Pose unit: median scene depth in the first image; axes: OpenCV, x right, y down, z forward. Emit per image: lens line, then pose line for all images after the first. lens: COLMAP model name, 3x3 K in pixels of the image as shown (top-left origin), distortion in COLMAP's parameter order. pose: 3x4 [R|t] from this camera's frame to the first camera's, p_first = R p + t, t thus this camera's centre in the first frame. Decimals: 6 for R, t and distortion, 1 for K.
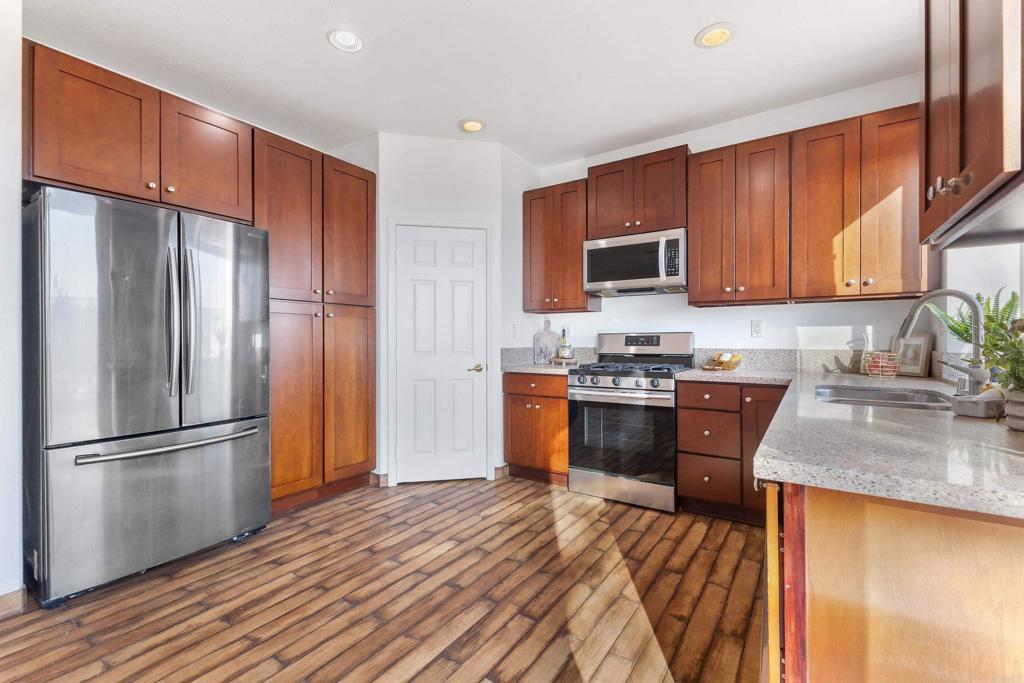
lens RADIAL K [[444.1, 0, 516.8], [0, 444.1, 344.5], [0, 0, 1]] dist [0.017302, 0.000545]
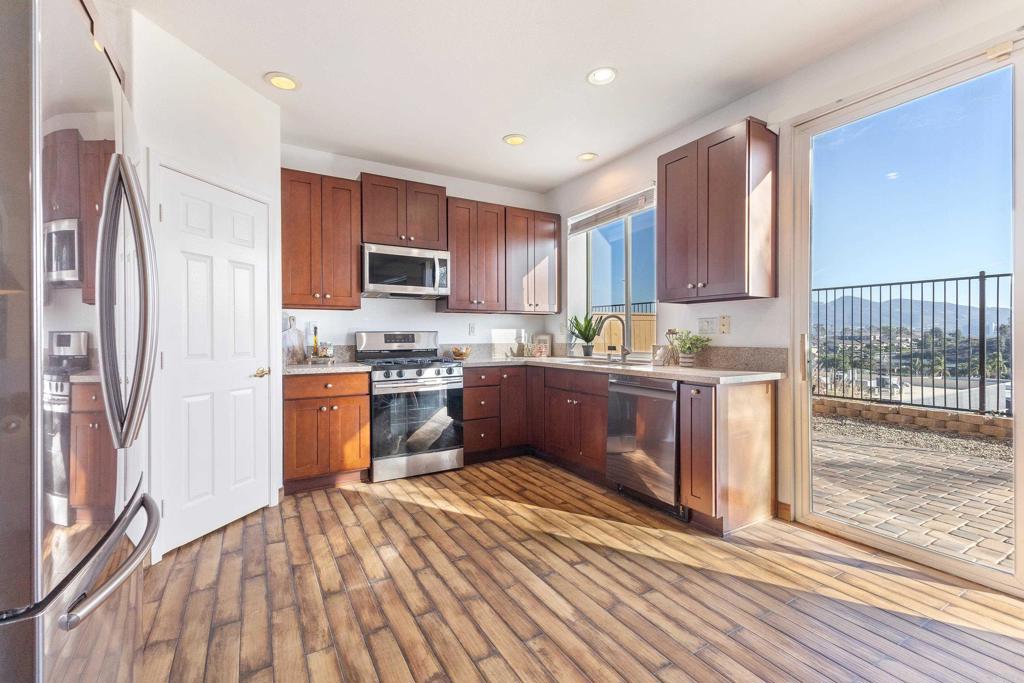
lens RADIAL K [[444.1, 0, 516.8], [0, 444.1, 344.5], [0, 0, 1]] dist [0.017302, 0.000545]
pose [[0.431837, -0.016696, 0.901797, -0.761704], [0.016281, 0.999810, 0.010715, -0.000292], [-0.901805, 0.010055, 0.432027, 0.277005]]
